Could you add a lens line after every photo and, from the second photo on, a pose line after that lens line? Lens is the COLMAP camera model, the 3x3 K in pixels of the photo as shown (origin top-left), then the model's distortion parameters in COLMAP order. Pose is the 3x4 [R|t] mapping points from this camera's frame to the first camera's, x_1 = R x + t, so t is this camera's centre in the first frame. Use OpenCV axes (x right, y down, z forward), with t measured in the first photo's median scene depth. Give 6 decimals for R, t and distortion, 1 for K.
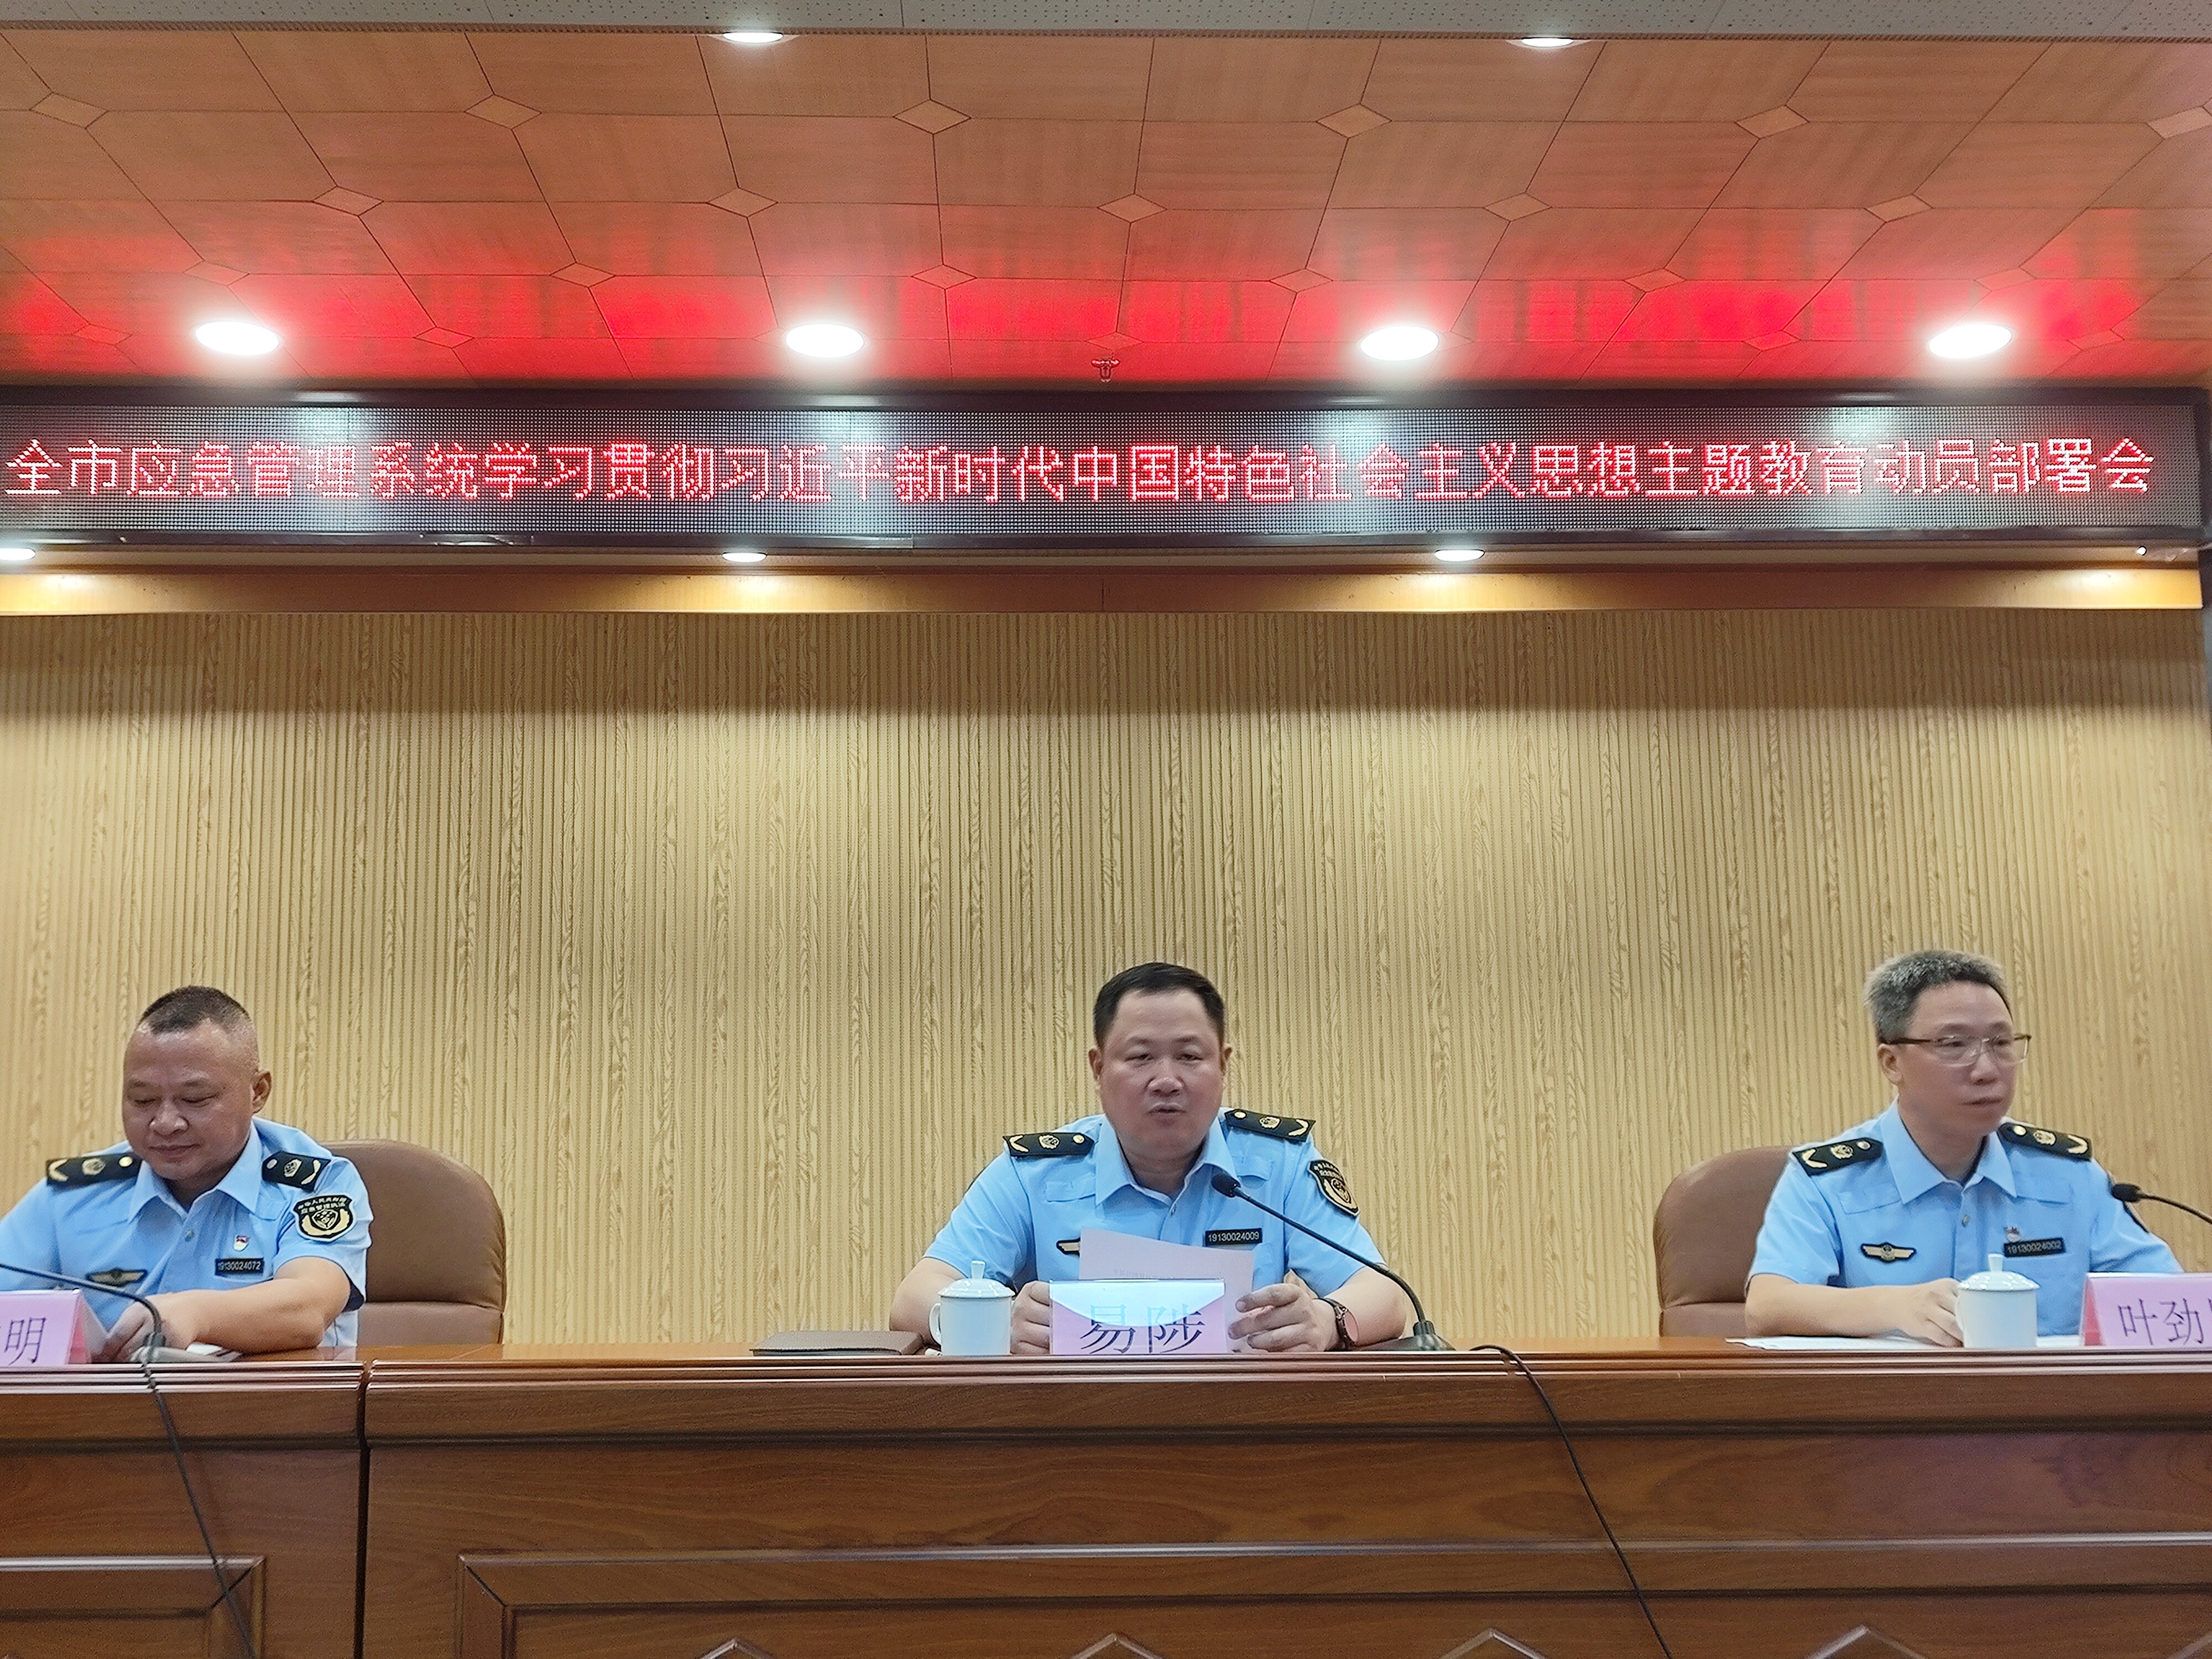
lens RADIAL K [[2014.0, 0, 1038.1], [0, 2014.0, 829.5], [0, 0, 1]] dist [0.107270, -0.234512]
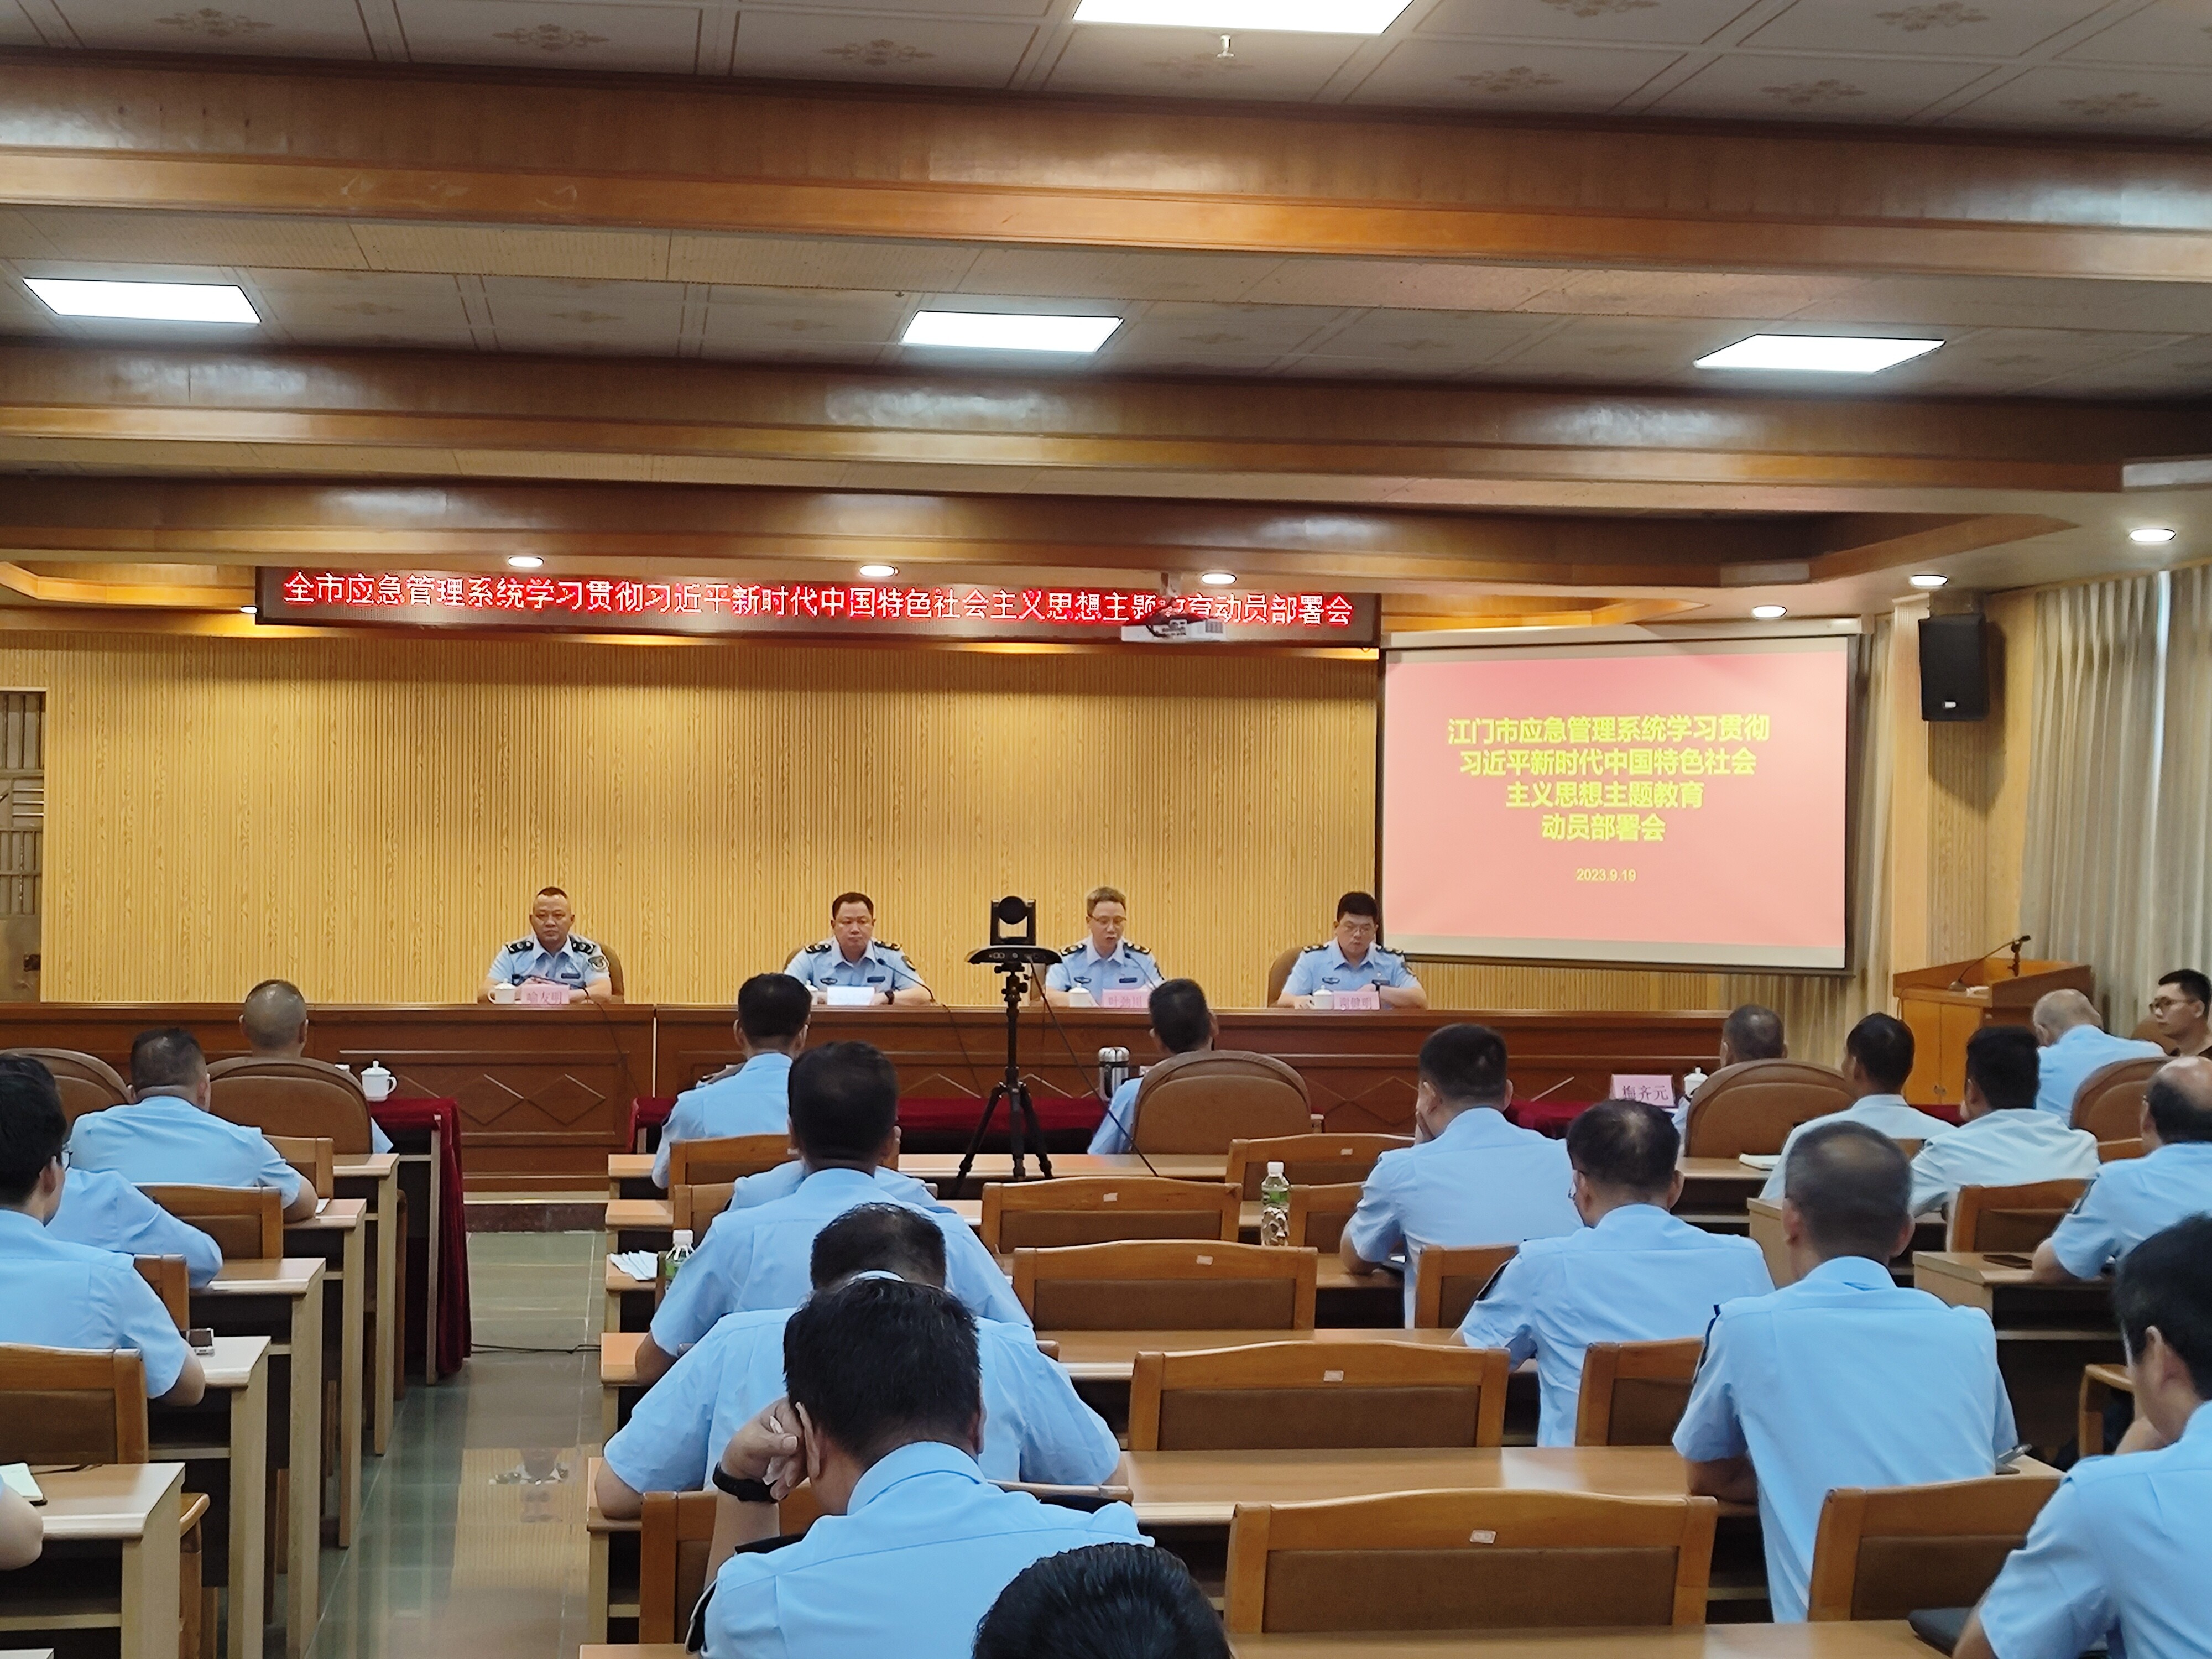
lens RADIAL K [[2014.0, 0, 1038.1], [0, 2014.0, 829.5], [0, 0, 1]] dist [0.107270, -0.234512]
pose [[0.988936, 0.027402, 0.145791, -0.056619], [-0.045382, 0.991556, 0.121476, -0.205538], [-0.141231, -0.126749, 0.981829, -1.039147]]
